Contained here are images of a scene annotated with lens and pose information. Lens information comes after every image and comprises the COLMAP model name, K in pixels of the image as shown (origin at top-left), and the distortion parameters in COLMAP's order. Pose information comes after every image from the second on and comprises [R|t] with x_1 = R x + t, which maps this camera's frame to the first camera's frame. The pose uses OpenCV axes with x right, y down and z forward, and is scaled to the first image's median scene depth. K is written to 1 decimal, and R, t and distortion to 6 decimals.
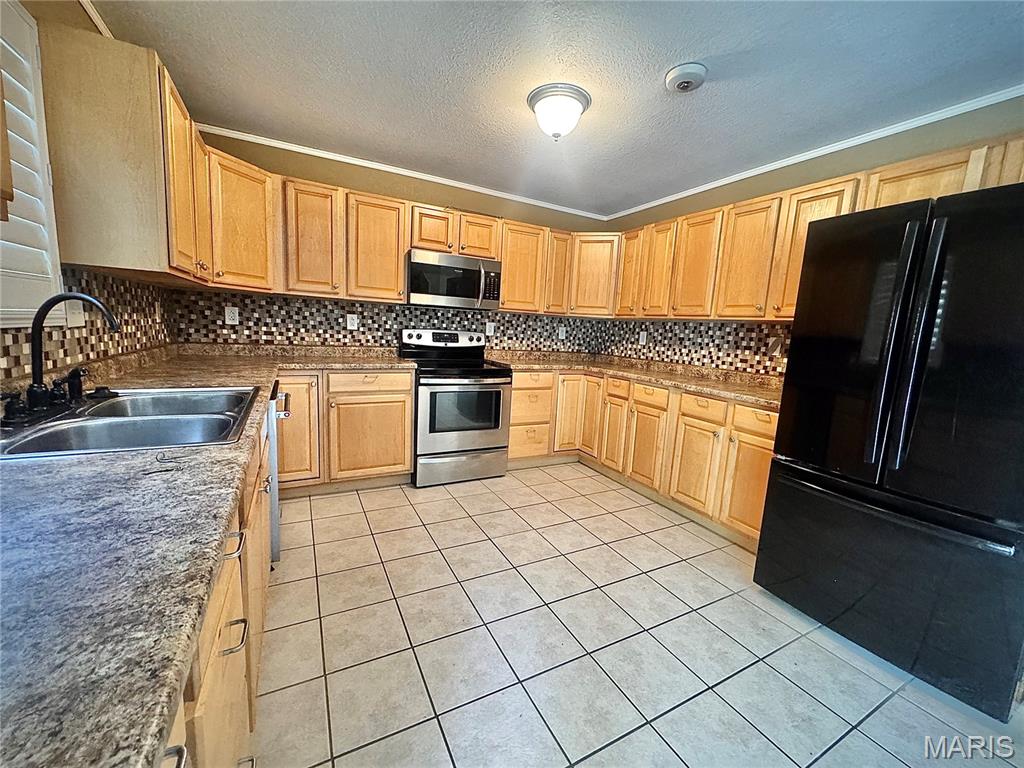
lens RADIAL K [[408.3, 0, 512.1], [0, 408.3, 383.0], [0, 0, 1]] dist [-0.001812, -0.000078]
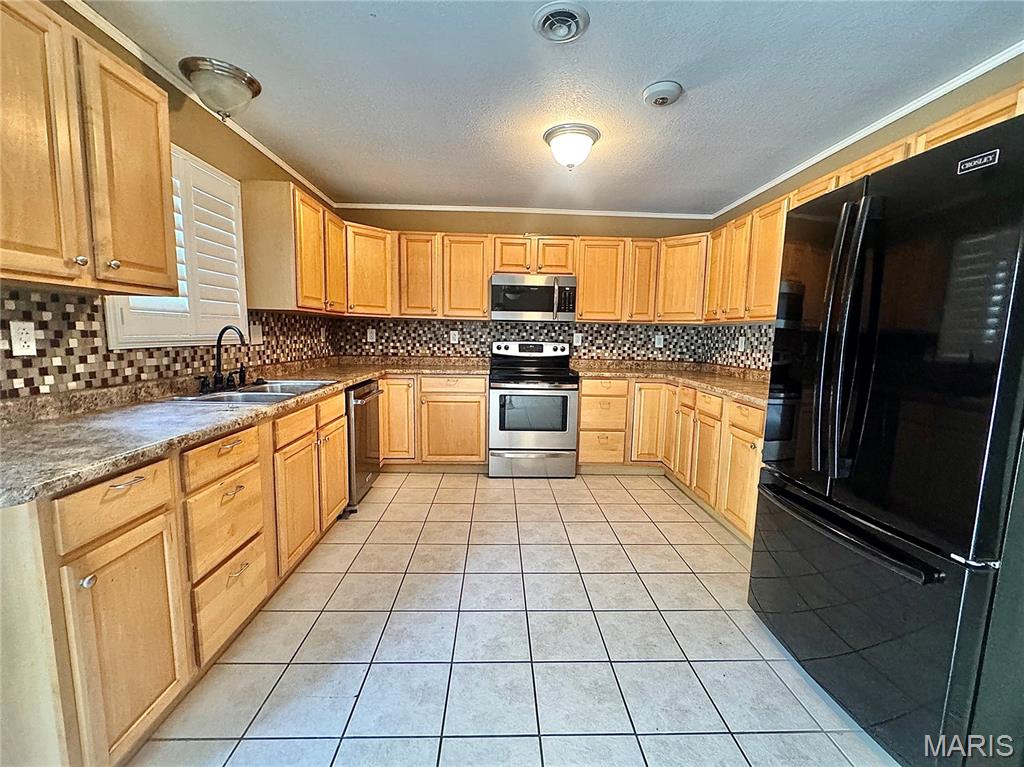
lens RADIAL K [[408.3, 0, 483.8], [0, 408.3, 378.4], [0, 0, 1]] dist [-0.001812, -0.000078]
pose [[0.897992, 0.010186, -0.439893, 0.242980], [-0.029724, 0.998853, -0.037549, 0.018499], [0.439006, 0.046795, 0.897265, -0.056380]]
